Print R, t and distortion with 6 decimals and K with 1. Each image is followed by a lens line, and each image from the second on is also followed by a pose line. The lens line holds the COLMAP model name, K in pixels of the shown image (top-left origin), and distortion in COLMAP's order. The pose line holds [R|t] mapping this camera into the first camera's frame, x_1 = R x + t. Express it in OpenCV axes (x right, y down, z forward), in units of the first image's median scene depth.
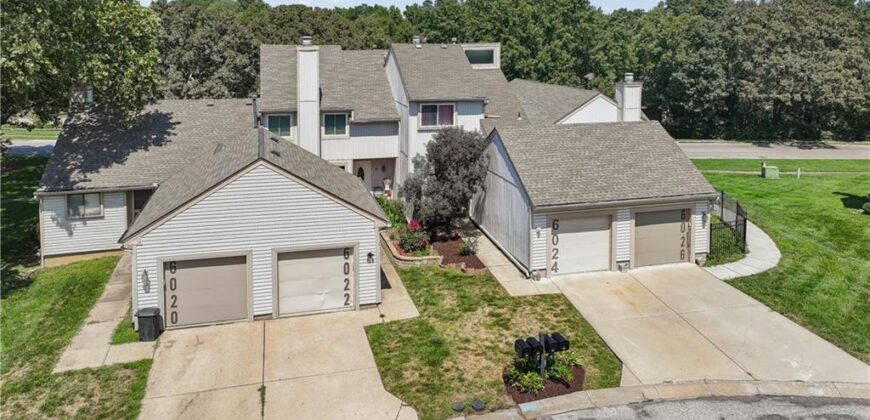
lens RADIAL K [[637.8, 0, 437.5], [0, 637.8, 77.1], [0, 0, 1]] dist [-0.001090, 0.004881]
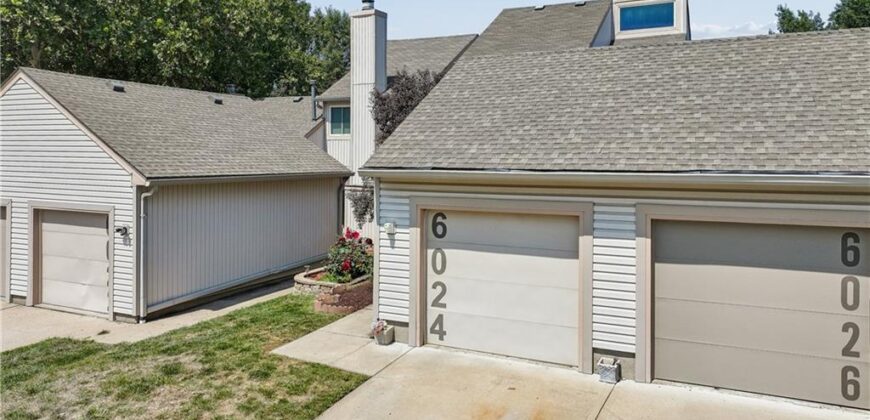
lens RADIAL K [[621.3, 0, 438.0], [0, 621.3, 163.2], [0, 0, 1]] dist [0.001258, 0.000106]
pose [[0.759857, 0.010366, -0.650008, 0.442068], [-0.041594, 0.998599, -0.032699, 0.198576], [0.648758, 0.051883, 0.759224, 0.665785]]
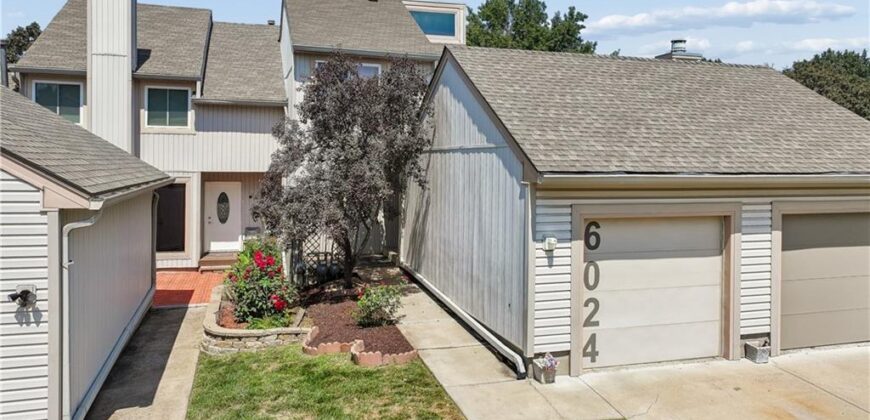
lens RADIAL K [[621.3, 0, 438.0], [0, 621.3, 163.2], [0, 0, 1]] dist [0.001258, 0.000106]
pose [[0.999295, 0.009529, 0.036305, 0.076070], [-0.007540, 0.998484, -0.054532, 0.203779], [-0.036769, 0.054220, 0.997852, 0.611457]]
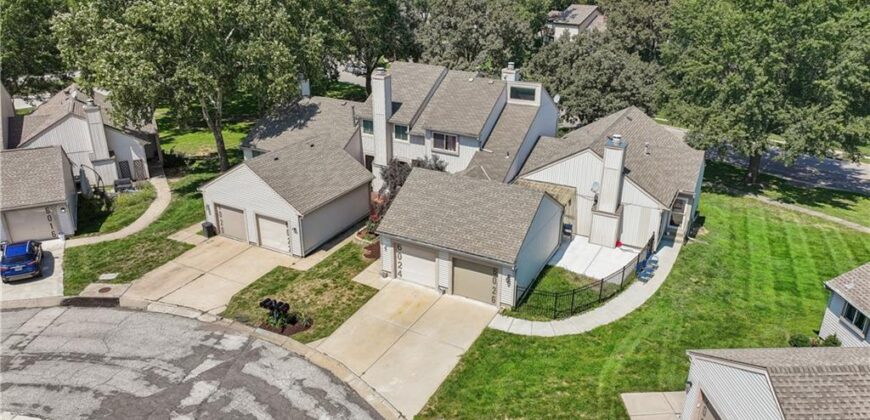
lens RADIAL K [[597.9, 0, 435.0], [0, 597.9, 210.0], [0, 0, 1]] dist [-0.000075, -0.000068]
pose [[0.724147, 0.268755, -0.635123, 1.038921], [-0.043760, 0.936992, 0.346599, -0.301705], [0.688256, -0.223196, 0.690281, 0.150427]]
